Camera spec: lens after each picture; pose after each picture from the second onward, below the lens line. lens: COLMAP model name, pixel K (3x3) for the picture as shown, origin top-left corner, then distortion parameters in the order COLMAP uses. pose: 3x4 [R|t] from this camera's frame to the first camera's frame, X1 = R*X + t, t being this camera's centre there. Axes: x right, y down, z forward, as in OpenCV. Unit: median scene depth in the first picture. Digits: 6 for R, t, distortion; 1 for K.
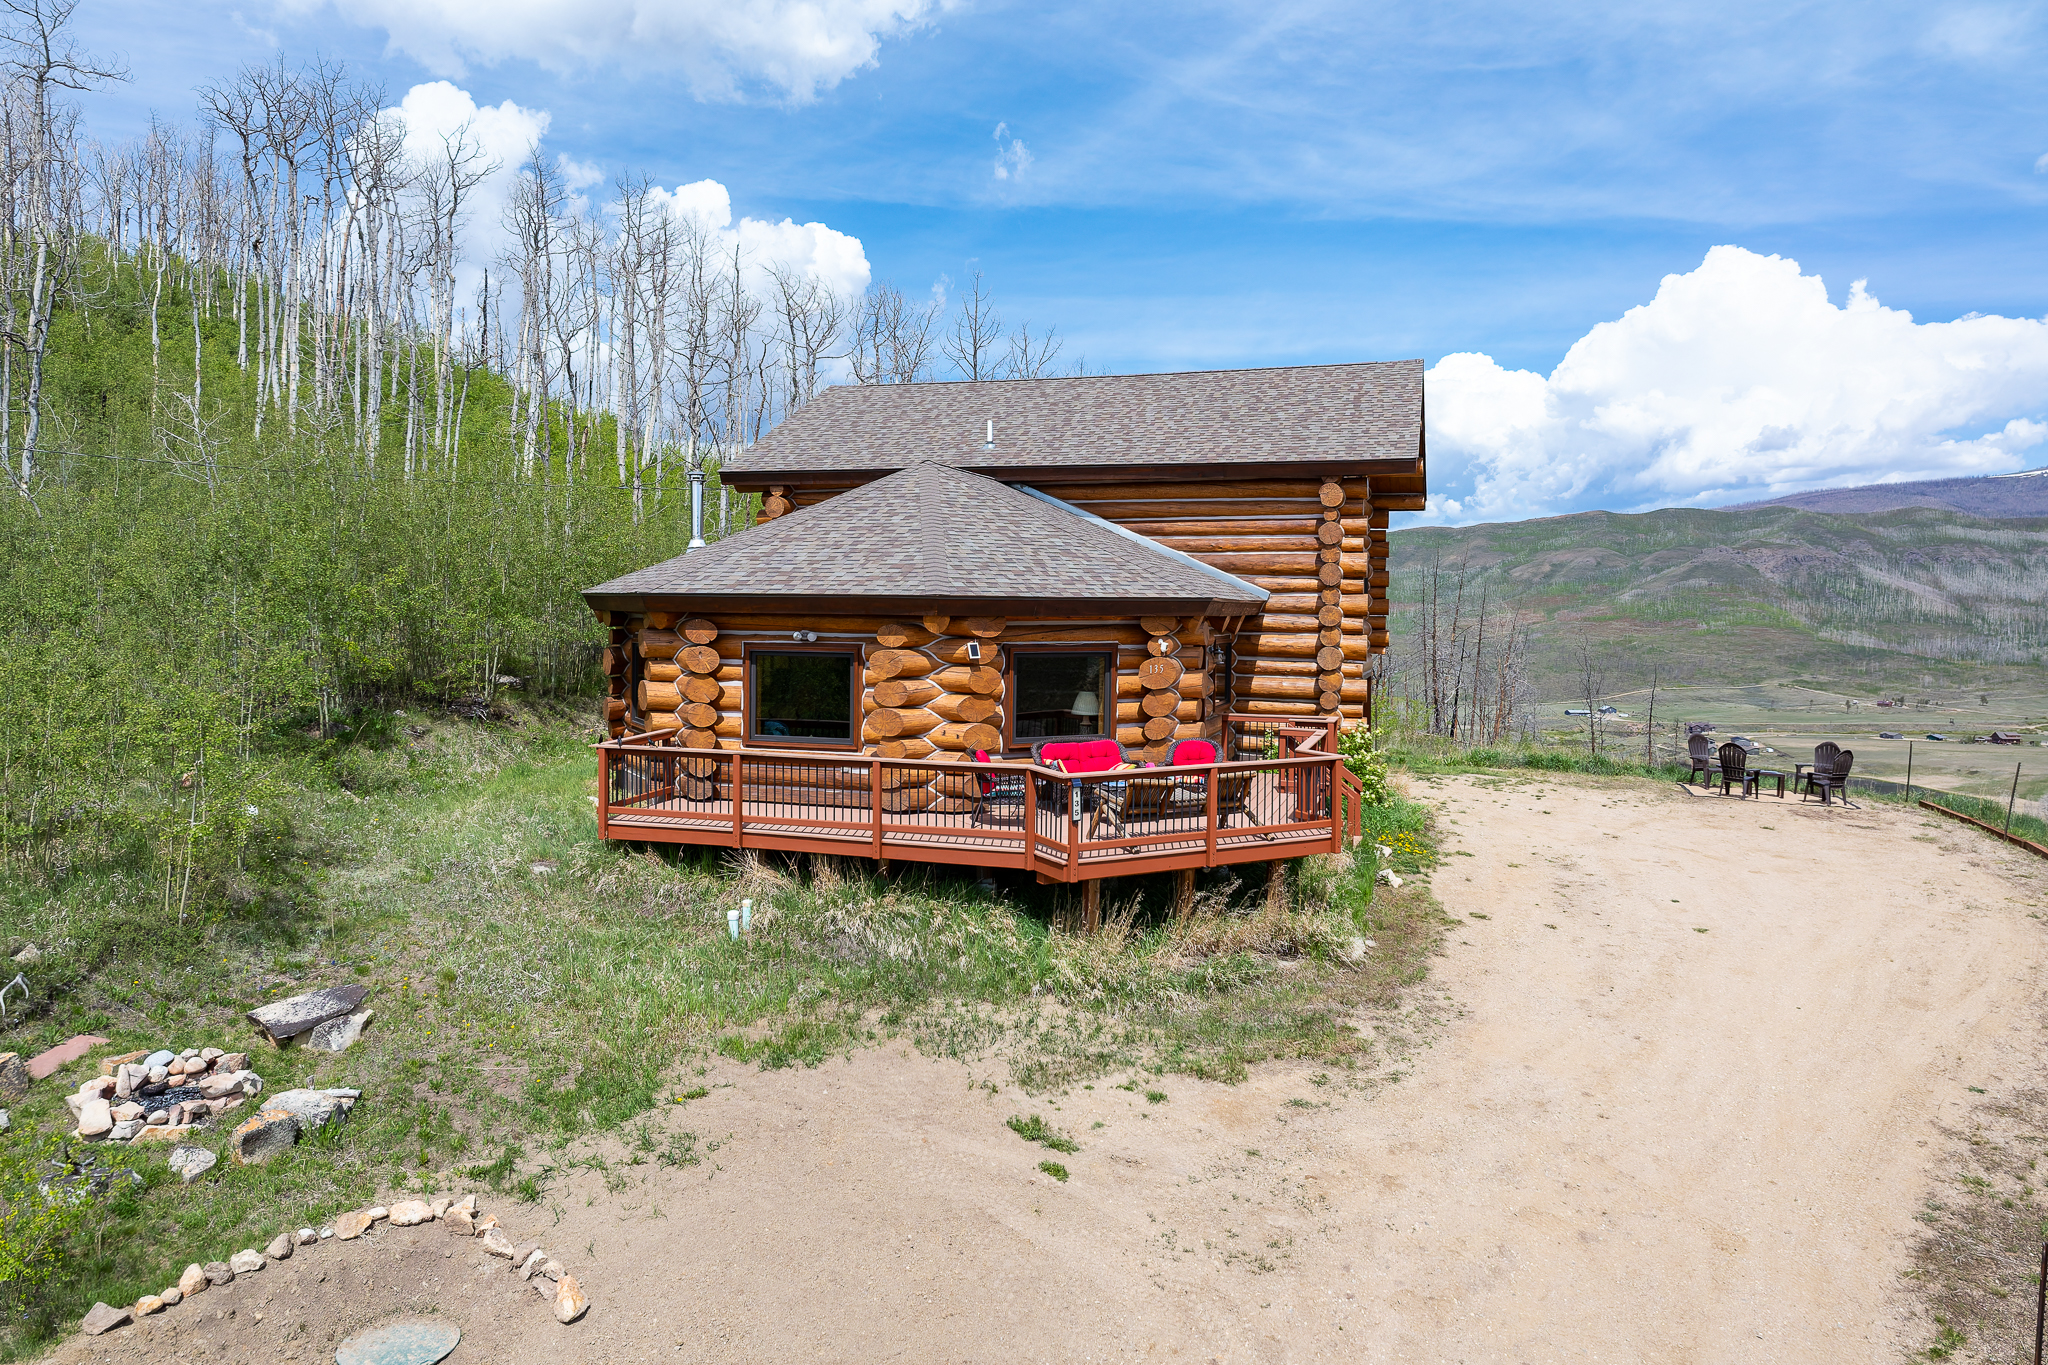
lens RADIAL K [[1440.6, 0, 1011.4], [0, 1440.6, 594.2], [0, 0, 1]] dist [0.000933, 0.001771]
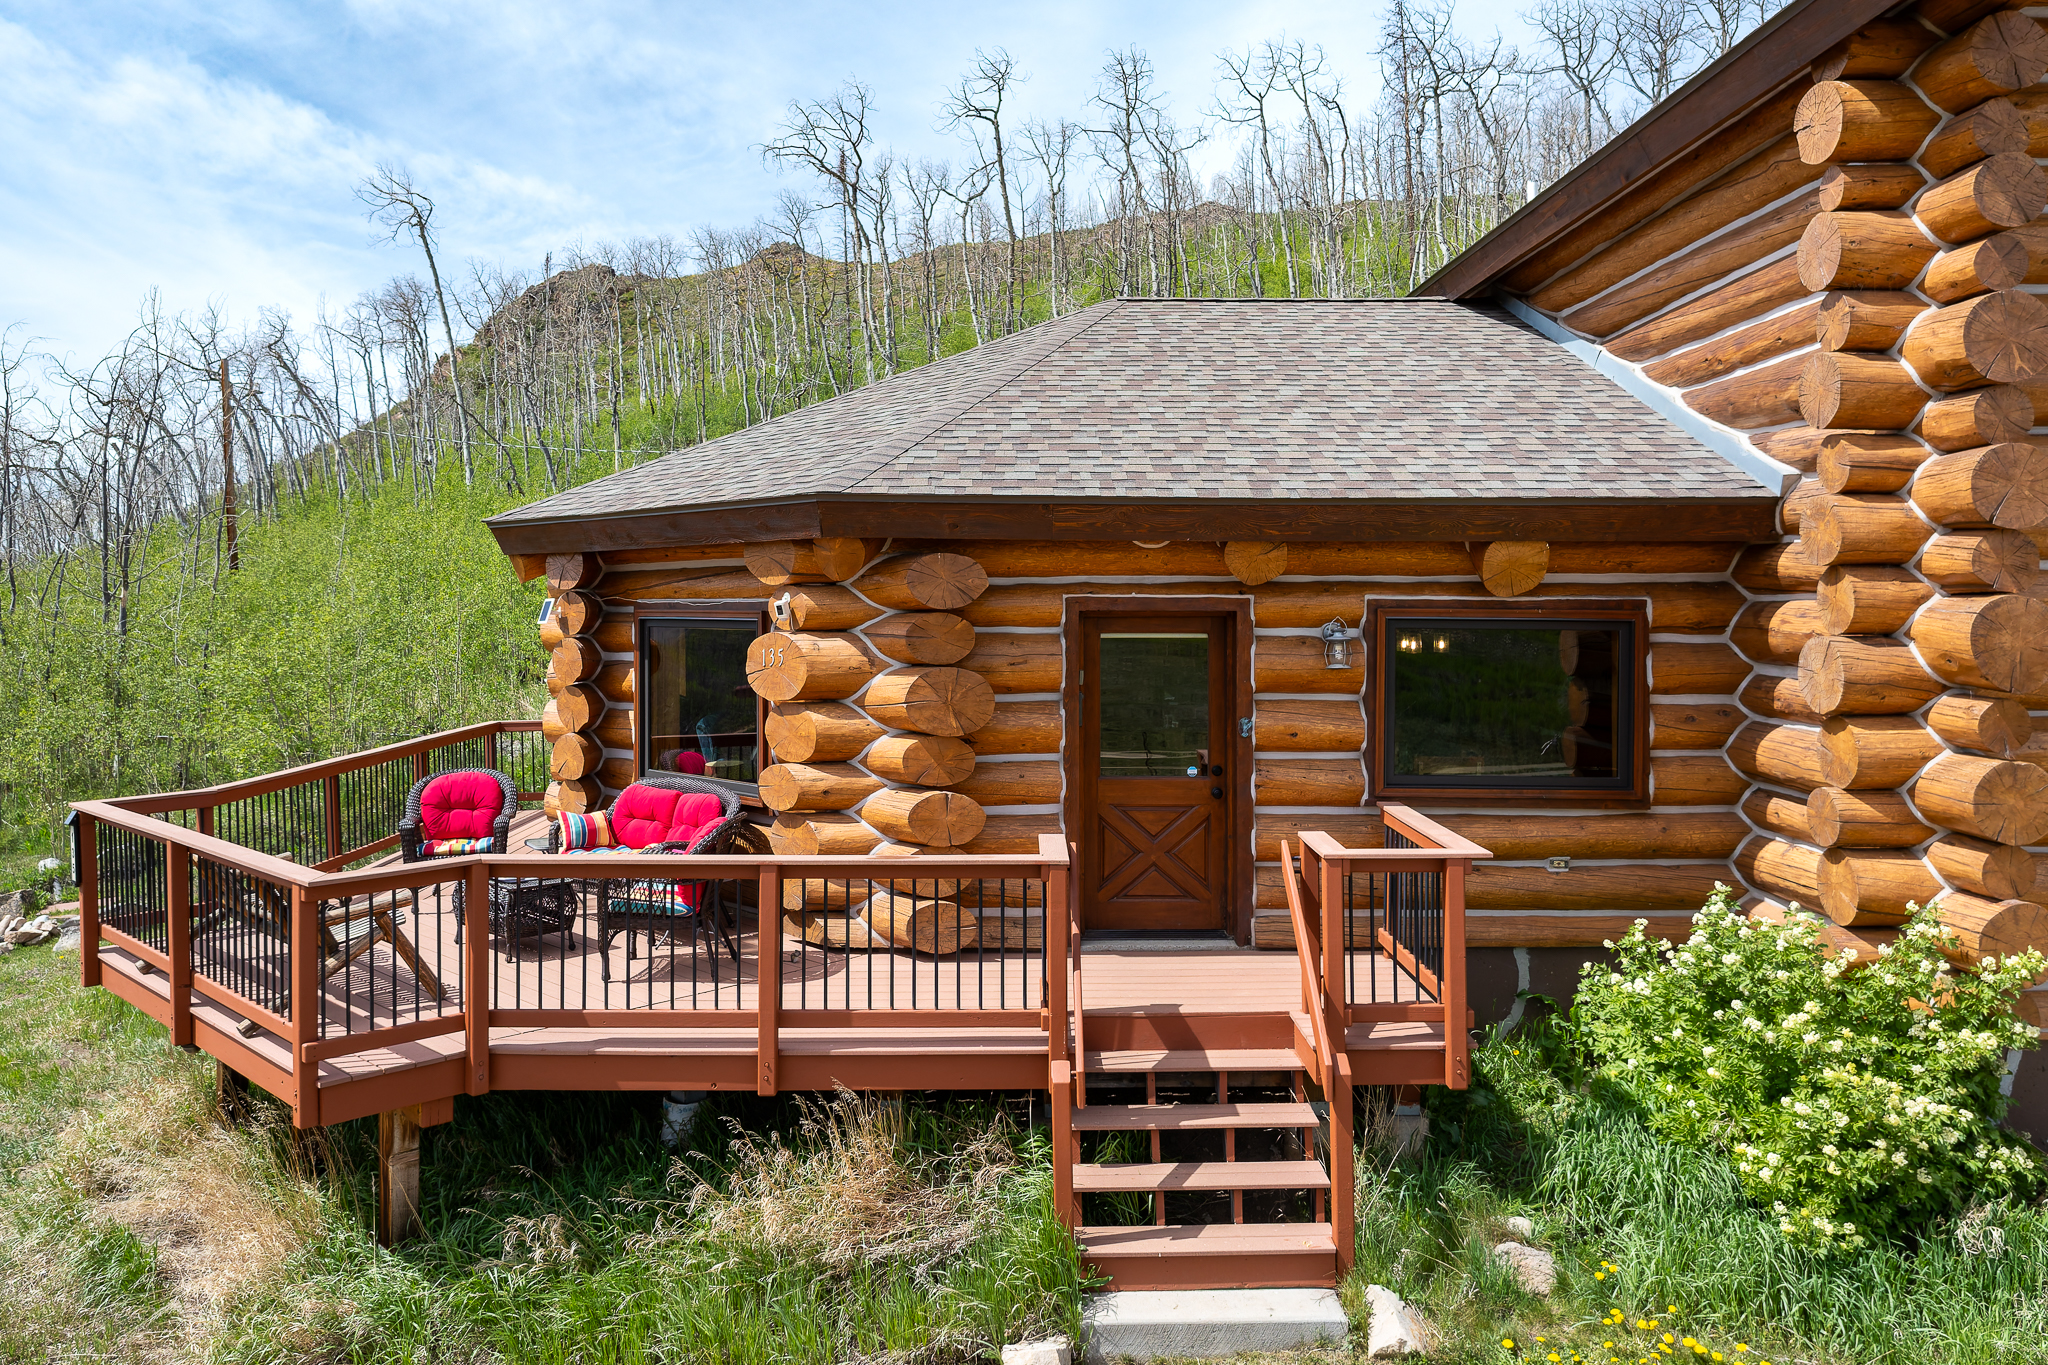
lens RADIAL K [[1440.6, 0, 1011.4], [0, 1440.6, 594.2], [0, 0, 1]] dist [0.000933, 0.001771]
pose [[0.288948, -0.013207, -0.957254, 0.451614], [0.007196, 0.999907, -0.011623, 0.029950], [0.957318, -0.003530, 0.289016, 0.747021]]
